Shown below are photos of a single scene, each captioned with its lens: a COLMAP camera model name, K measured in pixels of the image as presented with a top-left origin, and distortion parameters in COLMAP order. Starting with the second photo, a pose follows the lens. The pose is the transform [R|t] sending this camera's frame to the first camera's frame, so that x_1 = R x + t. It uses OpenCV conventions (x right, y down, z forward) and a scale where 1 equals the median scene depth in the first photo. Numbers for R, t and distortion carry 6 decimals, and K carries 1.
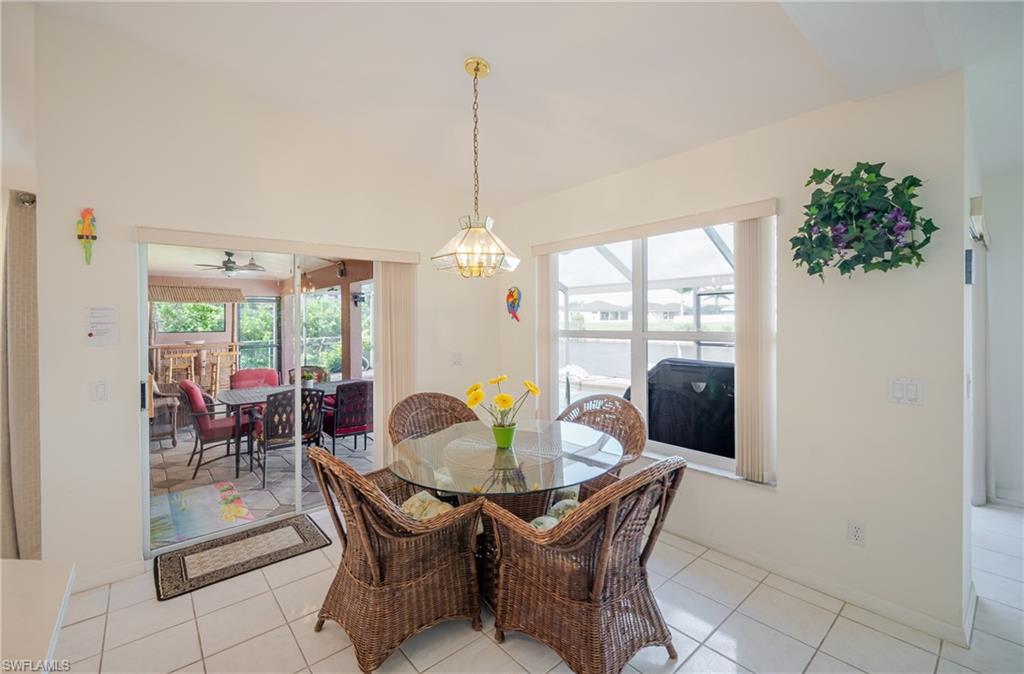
lens RADIAL K [[433.3, 0, 501.8], [0, 433.3, 321.2], [0, 0, 1]] dist [-0.001533, 0.000025]
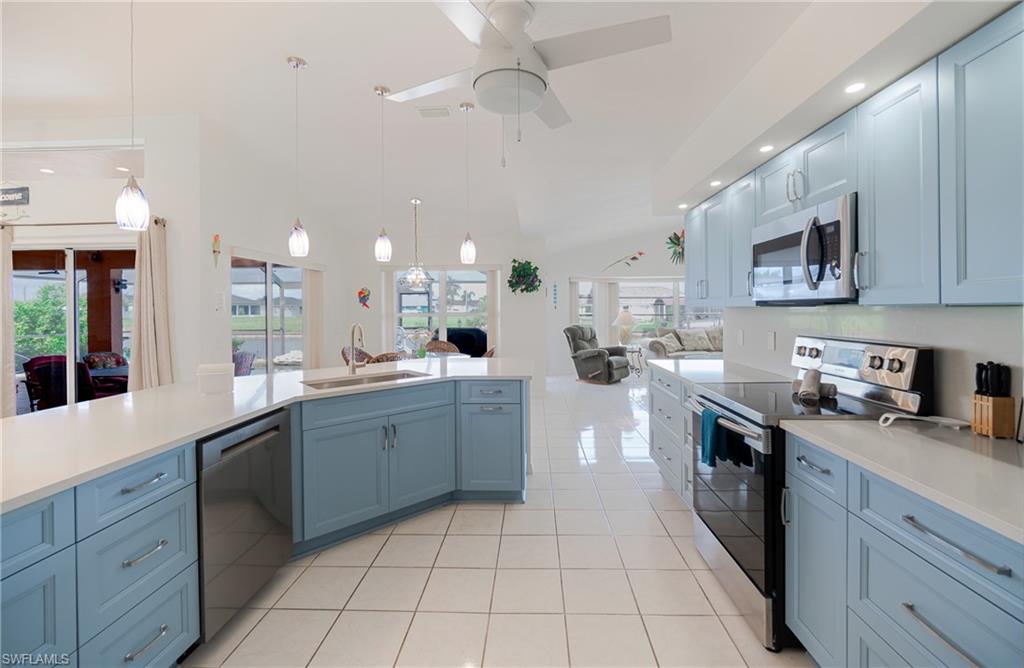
lens RADIAL K [[453.0, 0, 511.0], [0, 453.0, 312.1], [0, 0, 1]] dist [0.001464, 0.000139]
pose [[0.673661, 0.006785, 0.739009, -1.499577], [0.001659, 0.999941, -0.010693, 0.062068], [-0.739039, 0.008429, 0.673610, -1.043547]]
